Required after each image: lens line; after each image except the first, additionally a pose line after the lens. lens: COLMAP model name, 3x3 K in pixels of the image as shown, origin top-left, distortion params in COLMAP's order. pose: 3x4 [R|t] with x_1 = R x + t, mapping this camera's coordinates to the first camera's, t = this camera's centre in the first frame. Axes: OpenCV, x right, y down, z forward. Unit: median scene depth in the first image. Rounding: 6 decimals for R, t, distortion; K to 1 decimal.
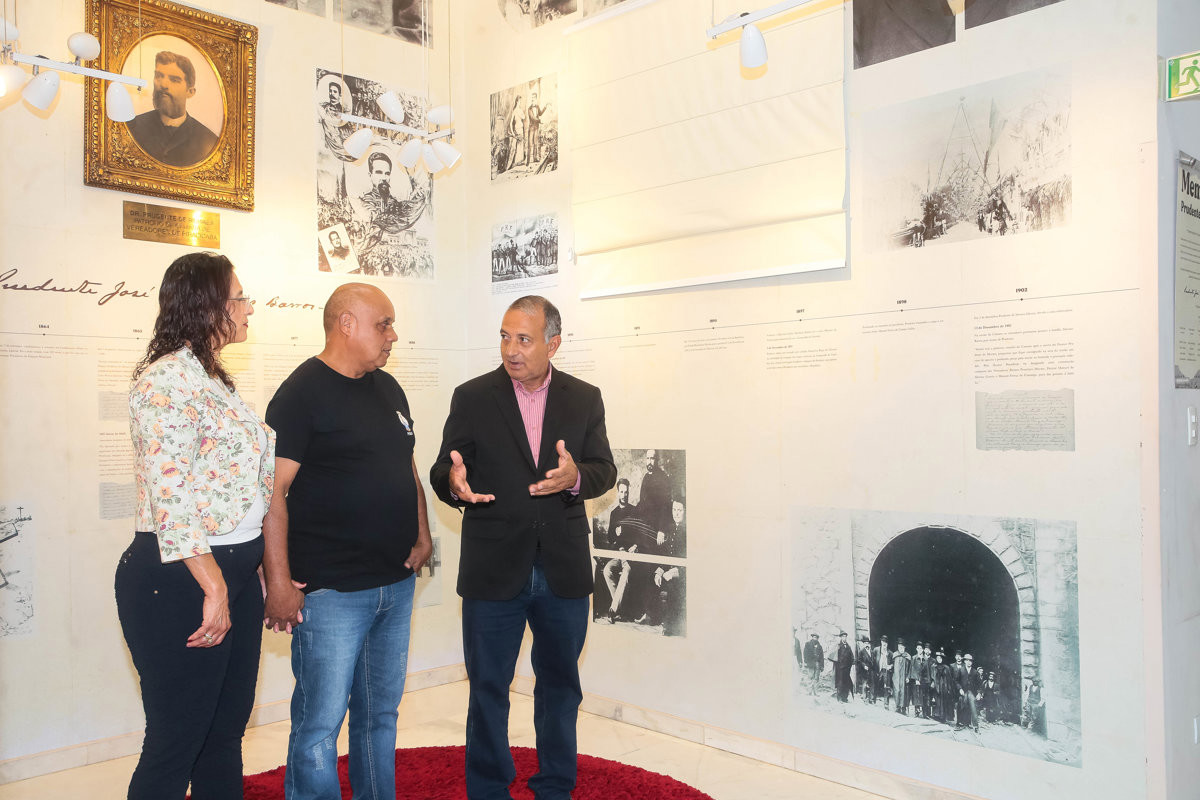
lens RADIAL K [[1075.9, 0, 598.2], [0, 1075.9, 418.3], [0, 0, 1]] dist [0.012148, 0.029332]
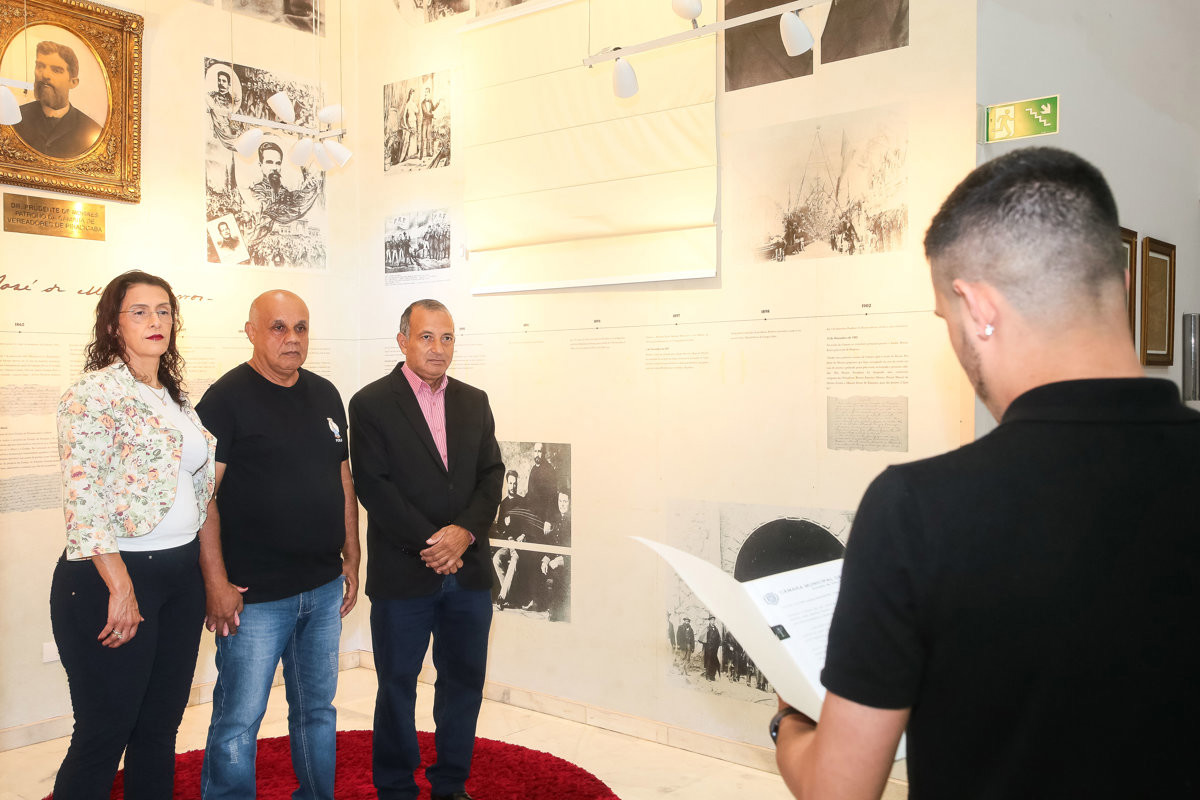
lens RADIAL K [[1155.9, 0, 624.9], [0, 1155.9, 410.1], [0, 0, 1]] dist [0.032231, 0.000000]
pose [[0.995429, 0.004658, 0.095388, 0.025827], [-0.006611, 0.999775, 0.020174, -0.026182], [-0.095273, -0.020712, 0.995236, -0.121235]]
